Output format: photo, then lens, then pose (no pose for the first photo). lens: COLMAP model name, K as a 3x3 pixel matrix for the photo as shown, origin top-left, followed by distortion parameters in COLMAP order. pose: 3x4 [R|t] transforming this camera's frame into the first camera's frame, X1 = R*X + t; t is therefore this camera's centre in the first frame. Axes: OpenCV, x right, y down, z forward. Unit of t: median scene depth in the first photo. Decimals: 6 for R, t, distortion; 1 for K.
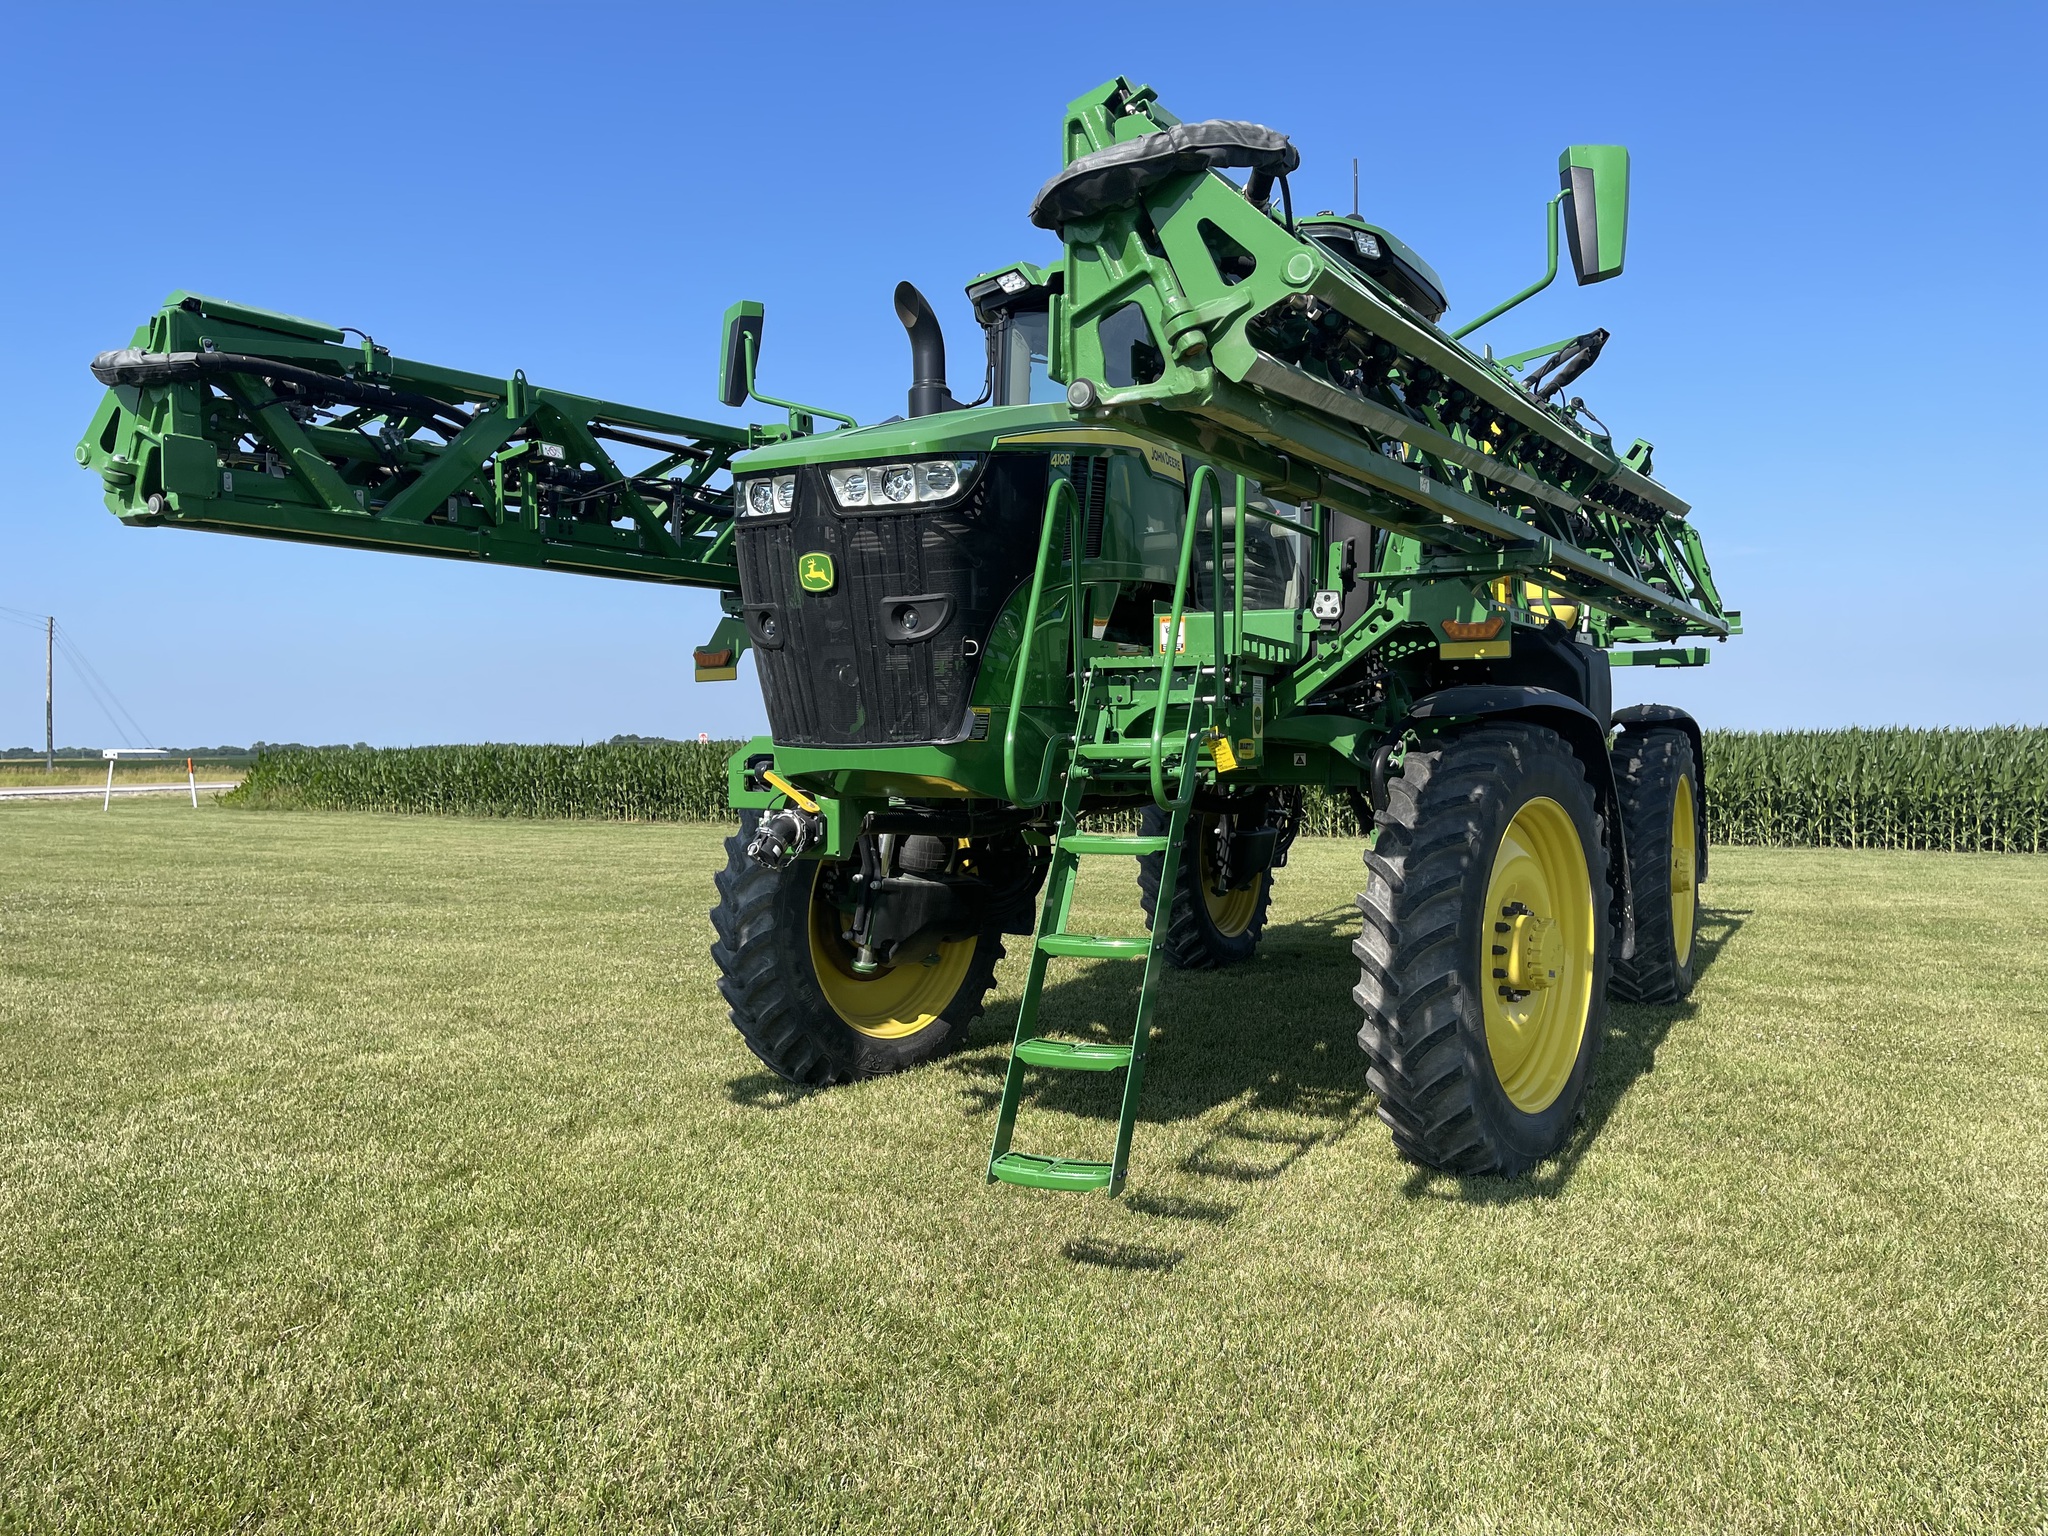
lens RADIAL K [[1552.1, 0, 1028.0], [0, 1552.1, 758.7], [0, 0, 1]] dist [0.055146, -0.063288]
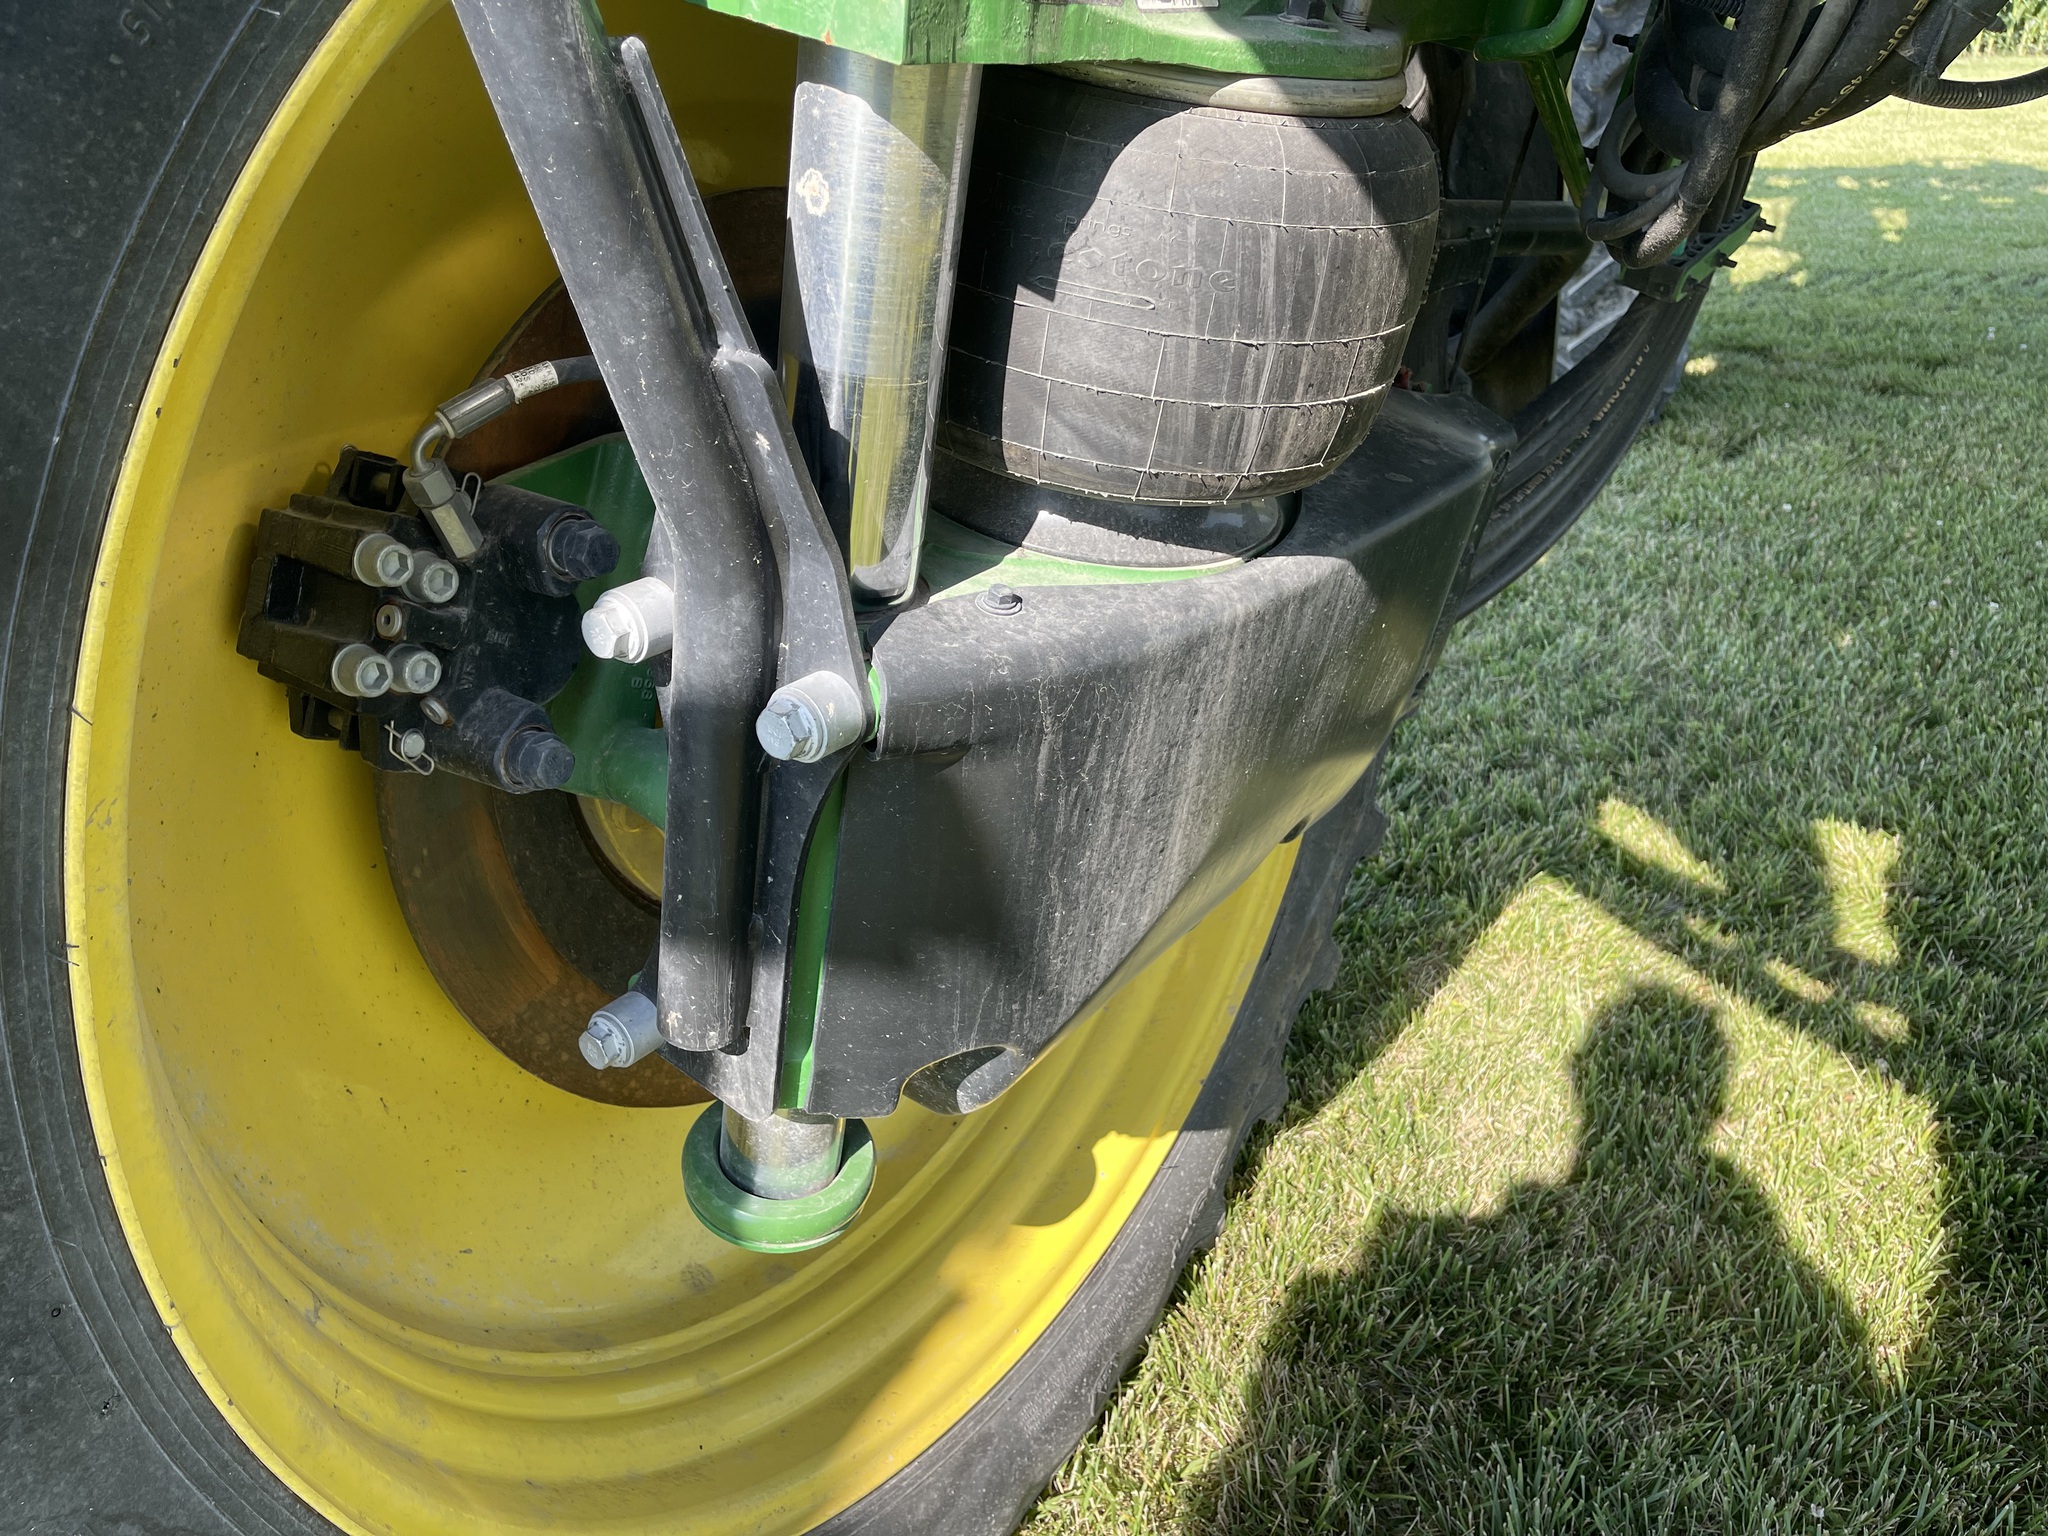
lens RADIAL K [[1552.1, 0, 1026.2], [0, 1552.1, 768.5], [0, 0, 1]] dist [0.055146, -0.063288]
pose [[0.997901, -0.059264, 0.026097, -0.104845], [0.041498, 0.894645, 0.444846, 0.048689], [-0.049711, -0.442830, 0.895227, 1.093243]]
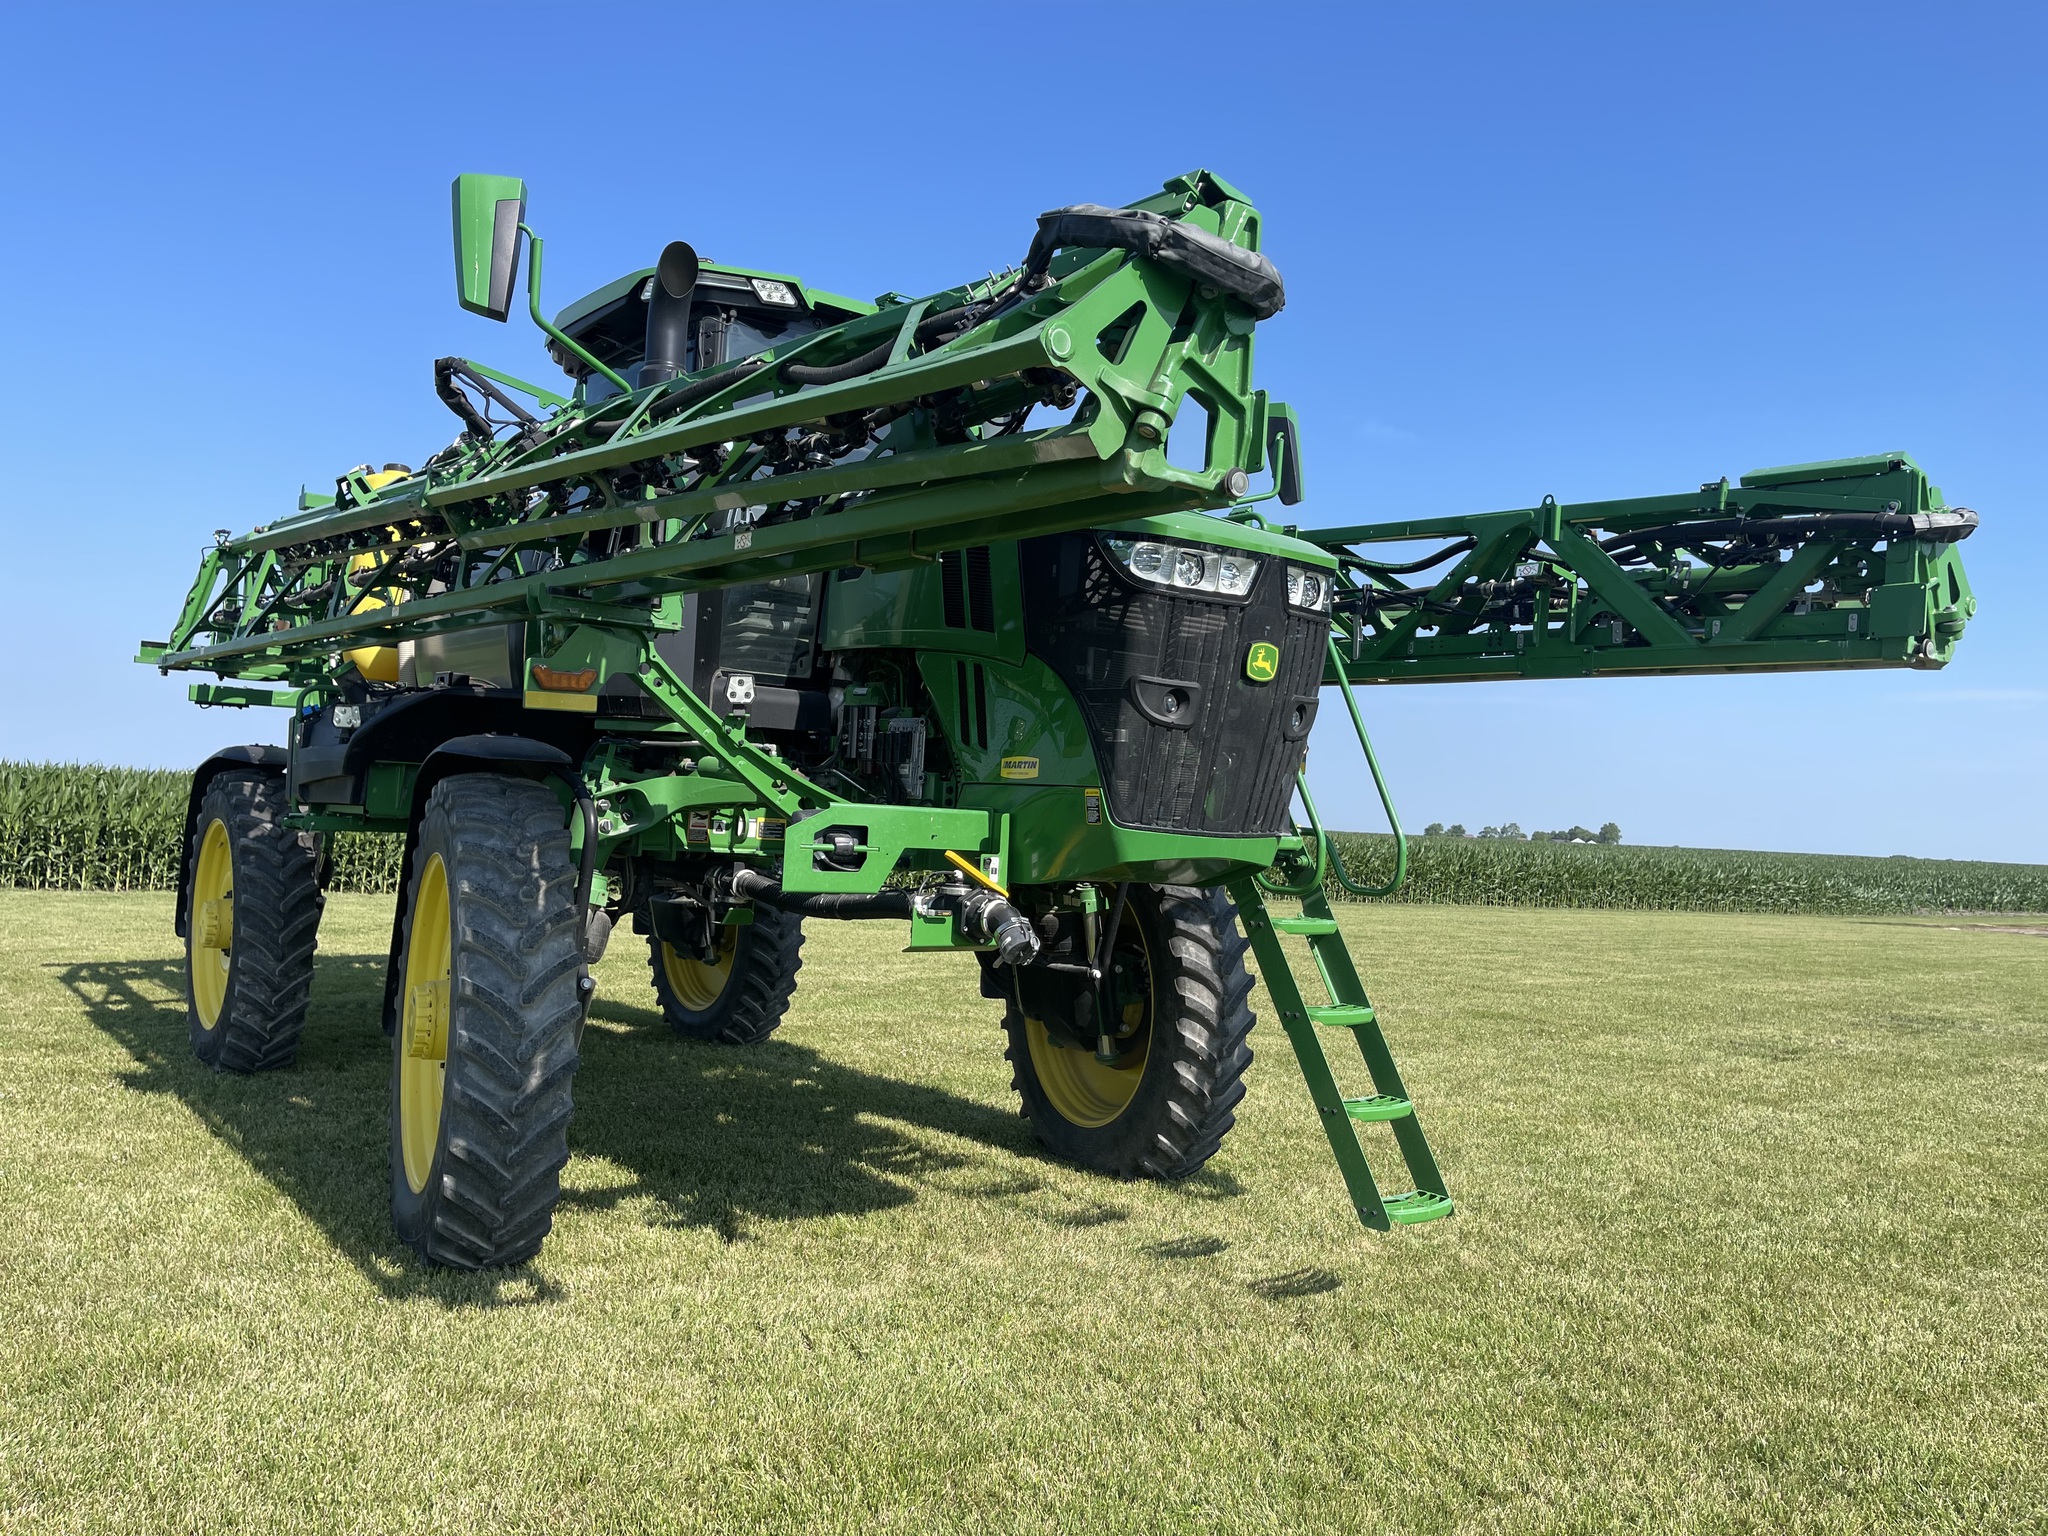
lens RADIAL K [[1552.1, 0, 1033.2], [0, 1552.1, 761.9], [0, 0, 1]] dist [0.055146, -0.063288]
pose [[0.396483, 0.058677, 0.916165, -0.878154], [-0.041732, 0.998076, -0.045863, -0.003219], [-0.917093, -0.020049, 0.398169, 0.586363]]
